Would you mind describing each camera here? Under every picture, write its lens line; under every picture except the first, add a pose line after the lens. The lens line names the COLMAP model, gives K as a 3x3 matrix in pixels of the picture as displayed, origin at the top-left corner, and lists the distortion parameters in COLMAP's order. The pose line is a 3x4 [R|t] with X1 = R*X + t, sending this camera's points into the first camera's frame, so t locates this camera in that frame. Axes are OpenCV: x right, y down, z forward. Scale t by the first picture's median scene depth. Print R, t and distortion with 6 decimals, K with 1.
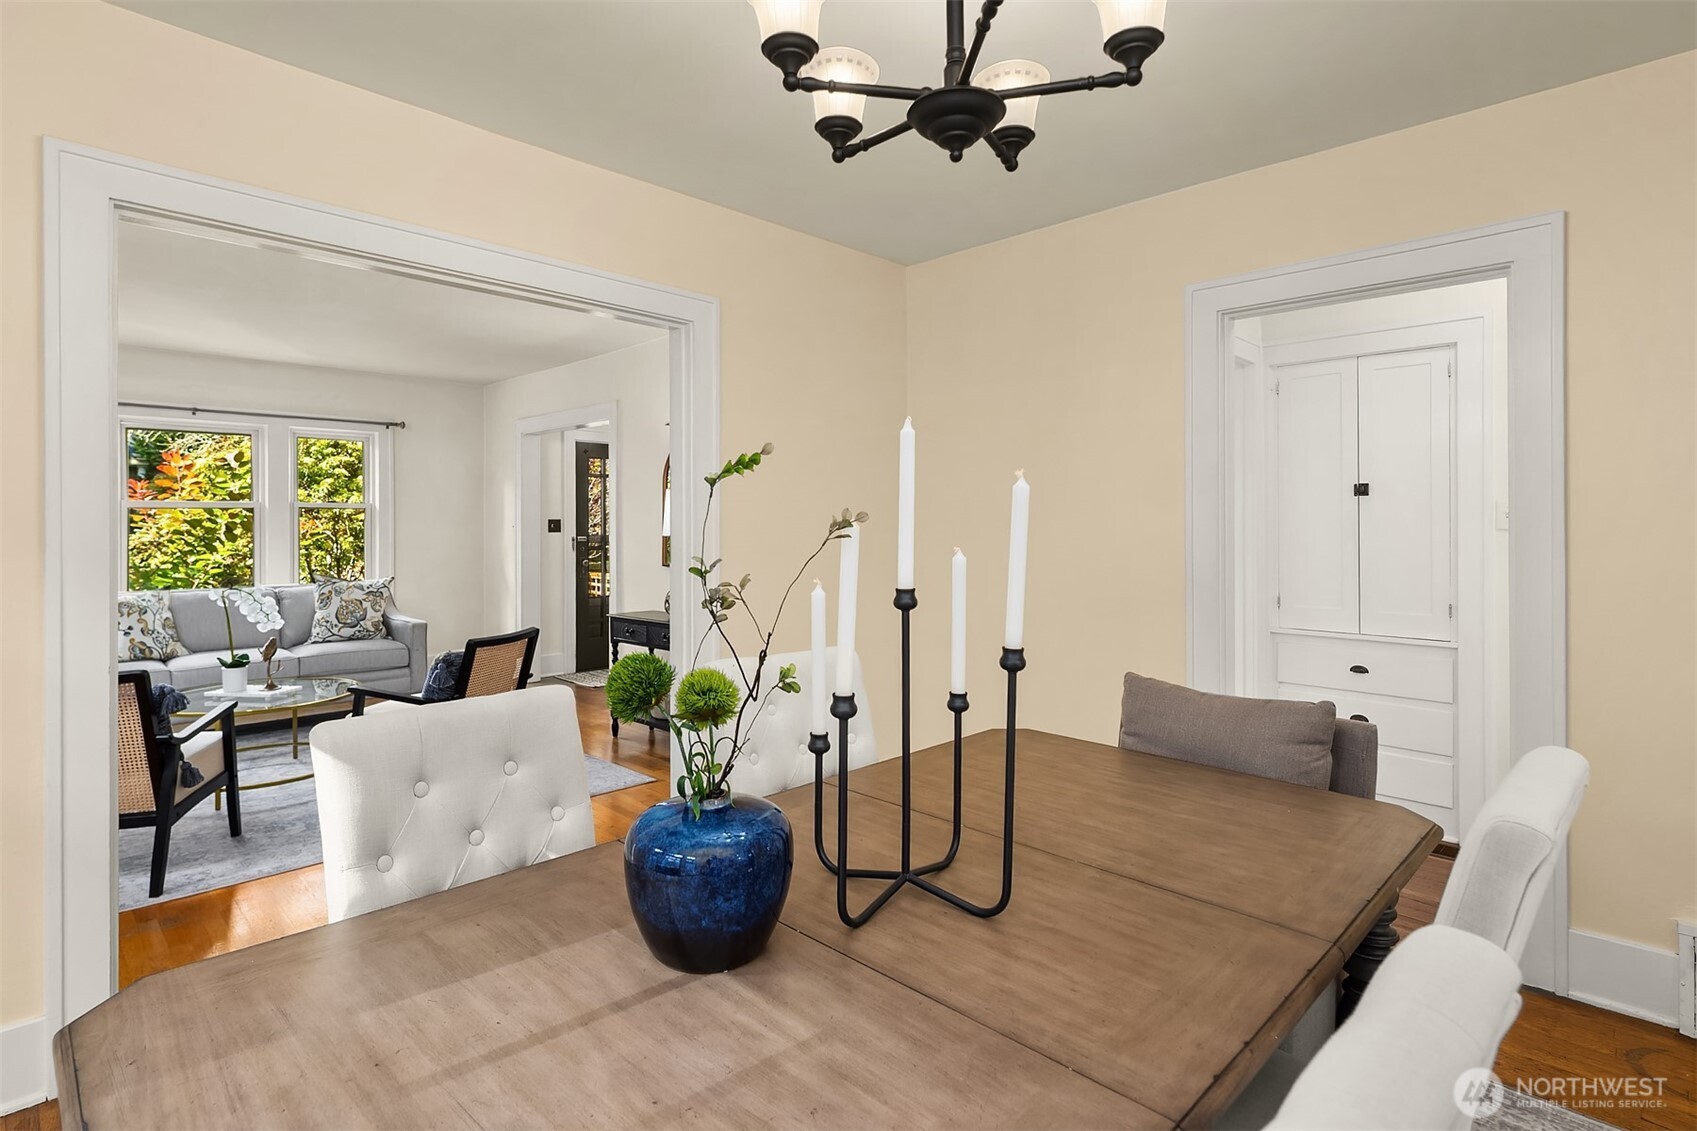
lens RADIAL K [[841.2, 0, 841.1], [0, 841.2, 540.5], [0, 0, 1]] dist [0.006508, -0.004662]
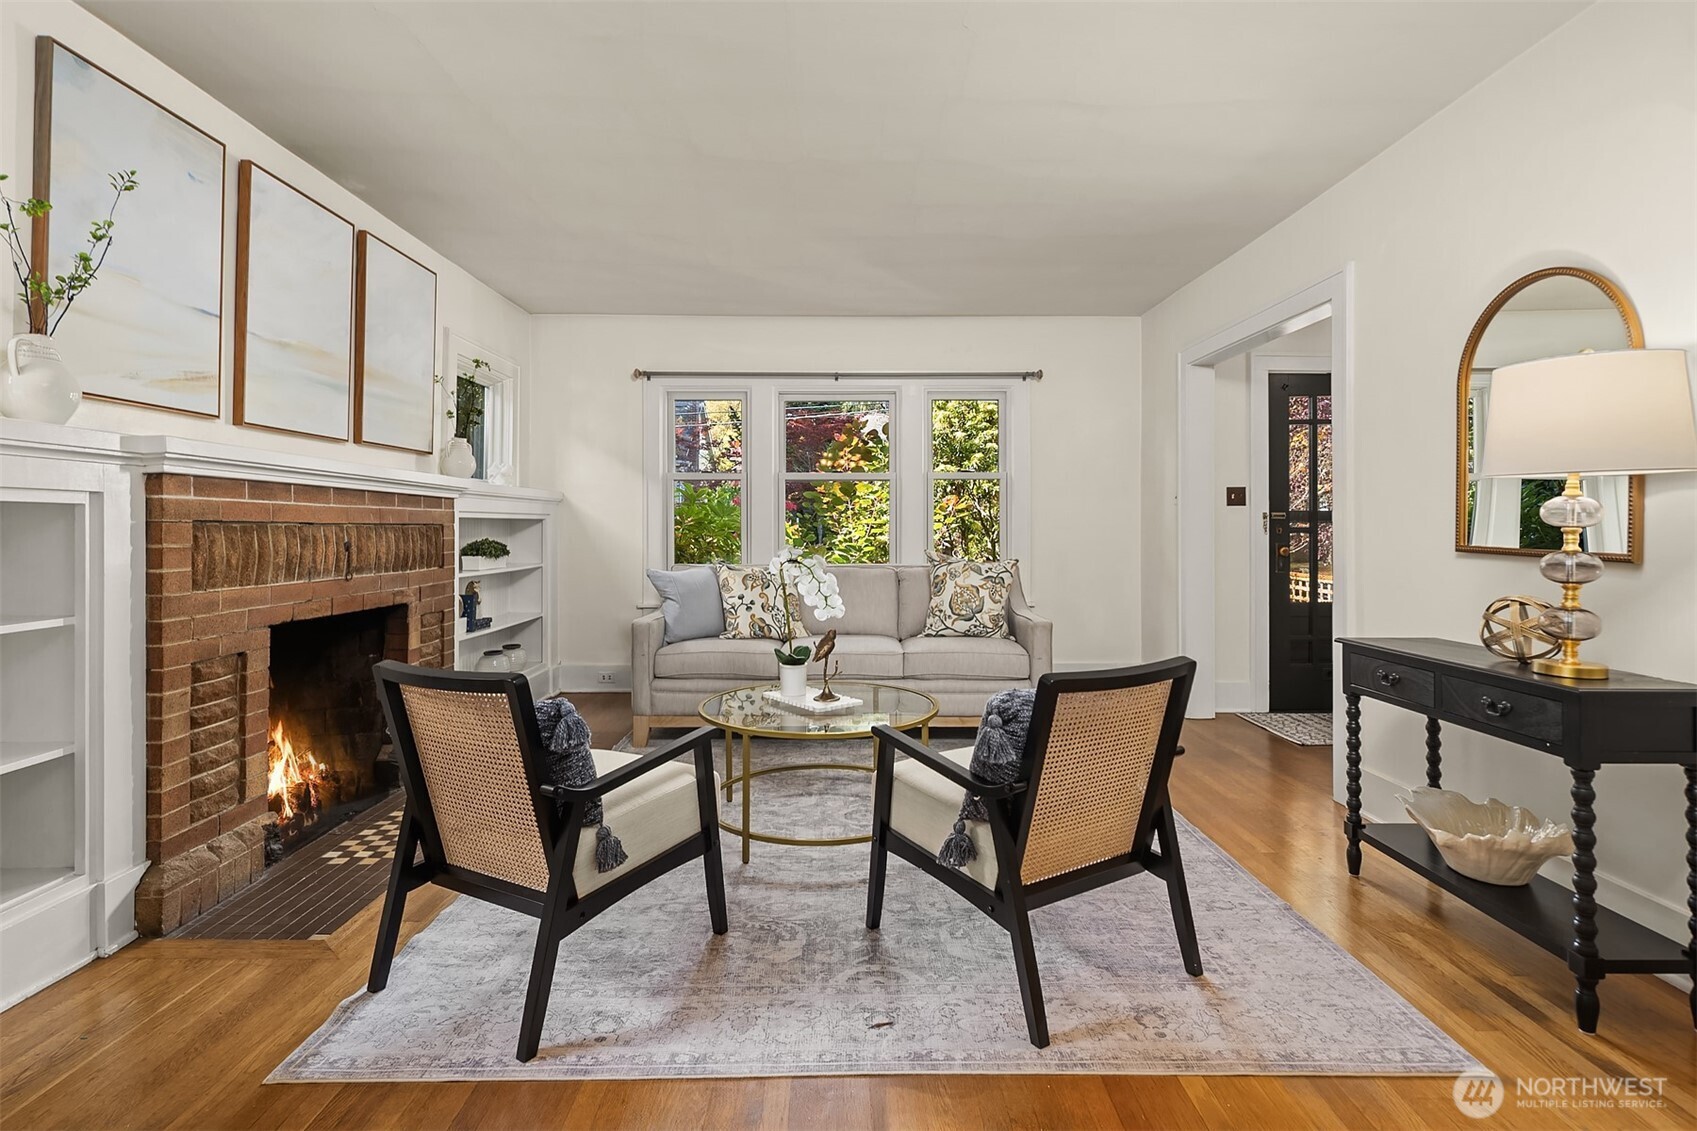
lens RADIAL K [[841.2, 0, 839.5], [0, 841.2, 499.5], [0, 0, 1]] dist [0.006508, -0.004662]
pose [[0.715484, -0.016518, -0.698433, -0.113485], [-0.016895, 0.999019, -0.040934, 0.023862], [0.698424, 0.041088, 0.714504, 0.349088]]
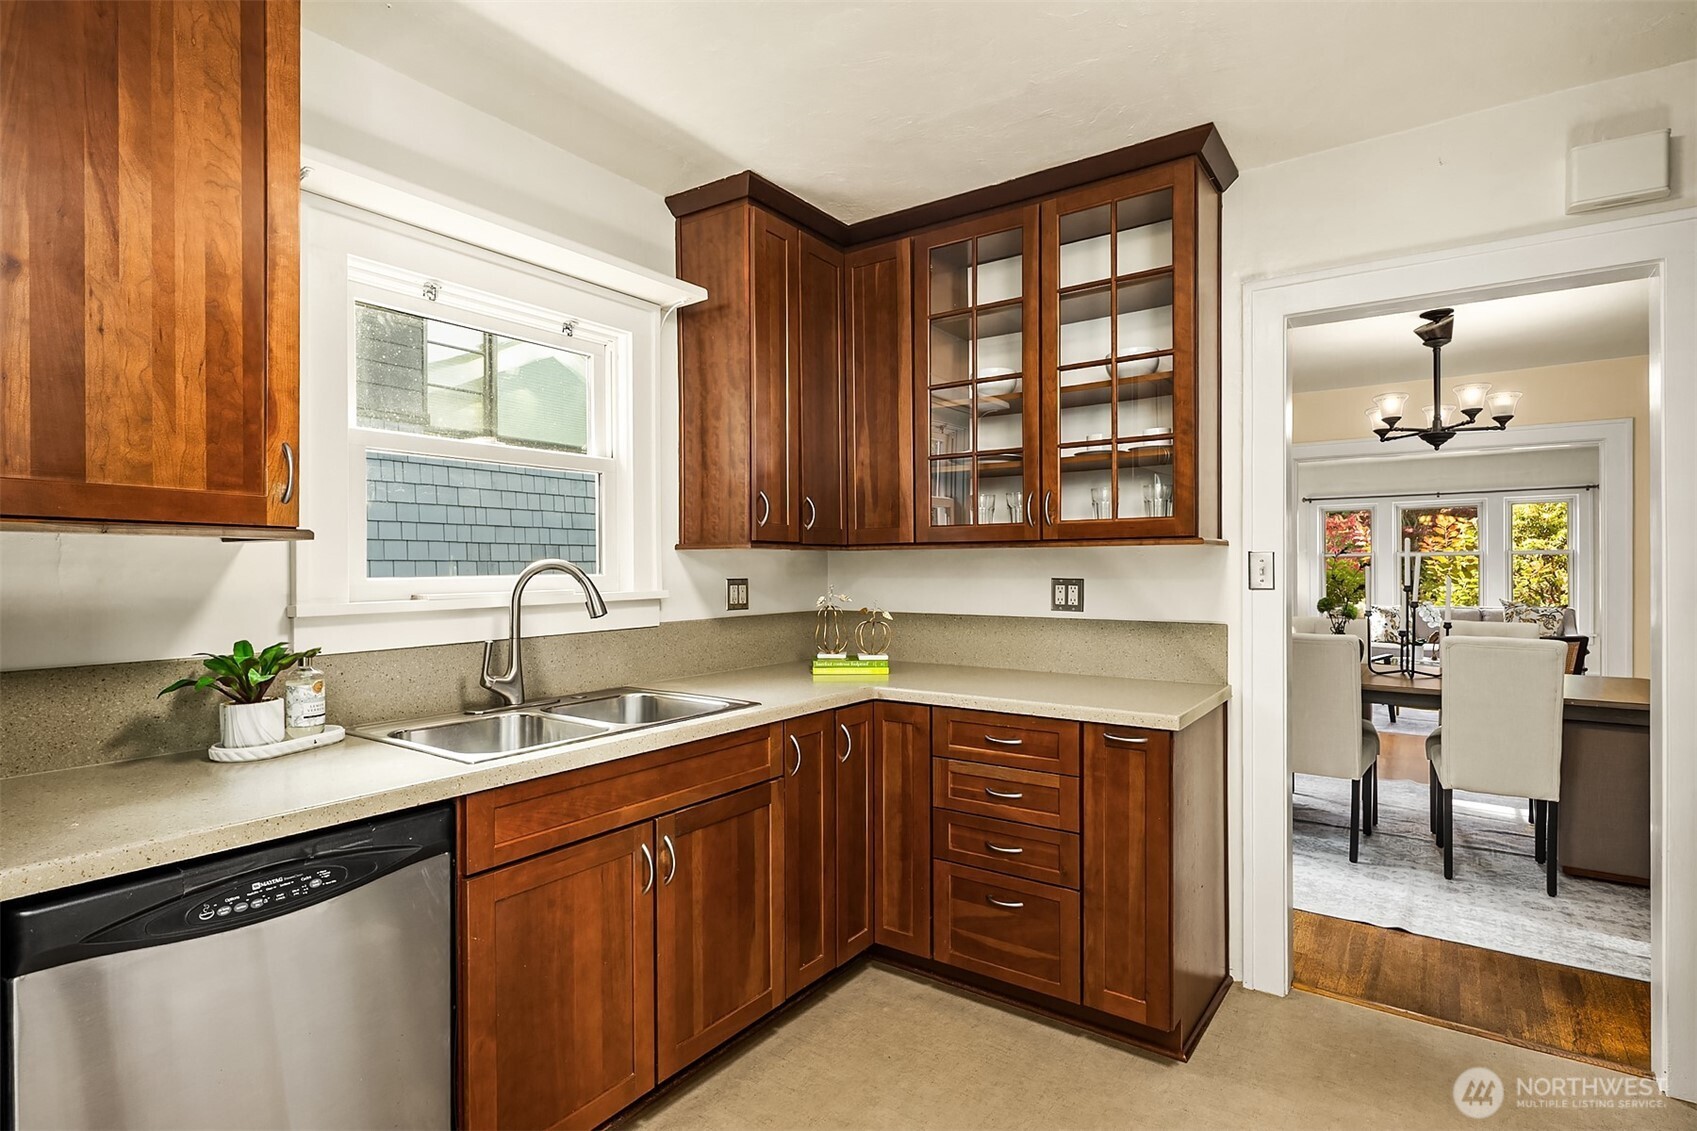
lens RADIAL K [[841.2, 0, 841.1], [0, 841.2, 571.0], [0, 0, 1]] dist [0.006508, -0.004662]
pose [[0.179259, 0.005725, -0.983785, 0.613982], [-0.013581, 0.999902, 0.003344, -0.000899], [0.983708, 0.012761, 0.179320, -0.399789]]
